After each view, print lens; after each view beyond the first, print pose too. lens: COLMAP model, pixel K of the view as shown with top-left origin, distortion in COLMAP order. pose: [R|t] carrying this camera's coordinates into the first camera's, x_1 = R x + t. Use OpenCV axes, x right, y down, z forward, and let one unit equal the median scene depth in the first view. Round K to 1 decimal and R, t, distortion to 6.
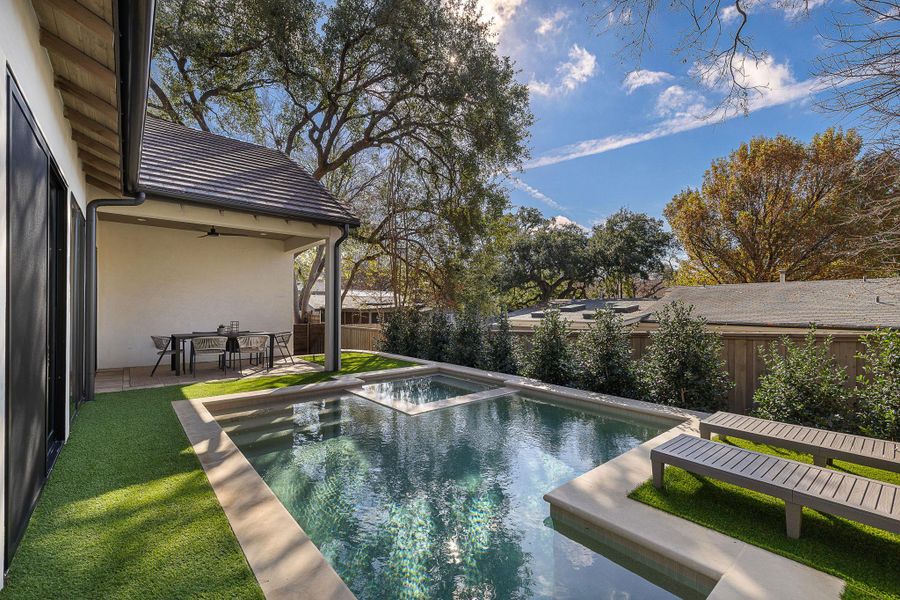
lens RADIAL K [[383.8, 0, 450.6], [0, 383.8, 307.6], [0, 0, 1]] dist [0.011274, -0.000419]
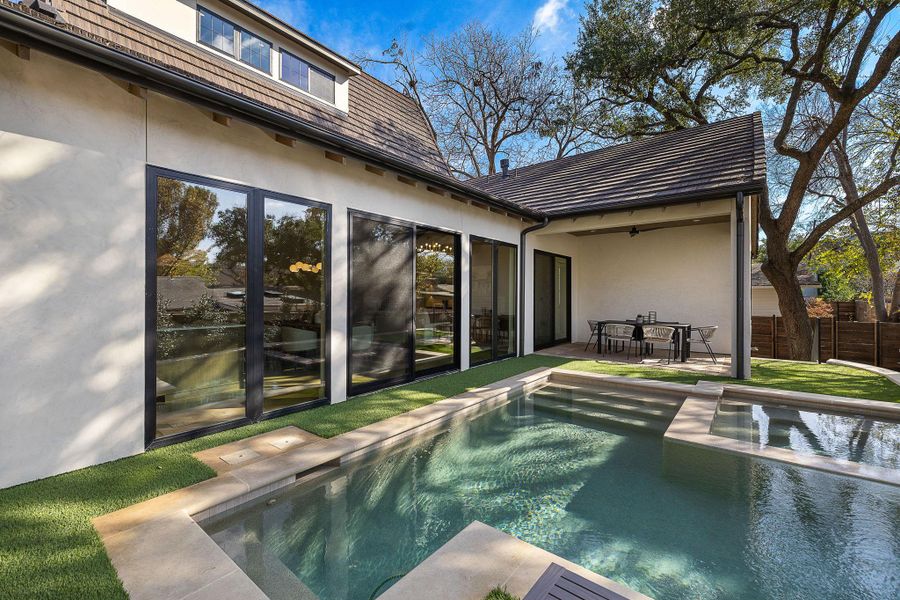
lens RADIAL K [[383.8, 0, 452.7], [0, 383.8, 297.9], [0, 0, 1]] dist [0.011274, -0.000419]
pose [[0.208211, 0.000438, -0.978084, 0.353313], [-0.002354, 0.999997, -0.000053, -0.000534], [0.978081, 0.002314, 0.208212, 0.251349]]
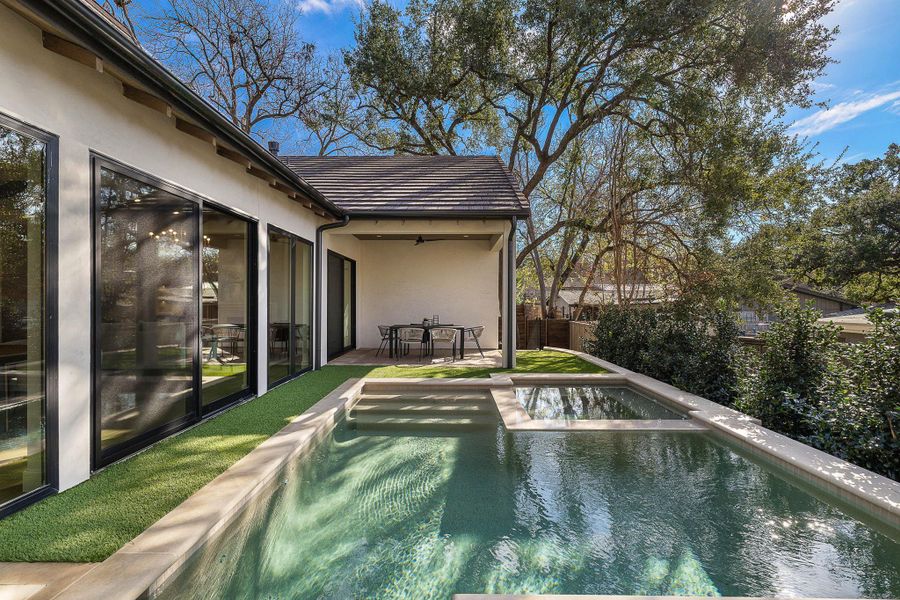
lens RADIAL K [[383.8, 0, 451.4], [0, 383.8, 304.1], [0, 0, 1]] dist [0.011274, -0.000419]
pose [[0.758967, 0.002368, -0.651125, 0.219427], [-0.000466, 0.999995, 0.003092, -0.001493], [0.651129, -0.002043, 0.758964, 0.164059]]
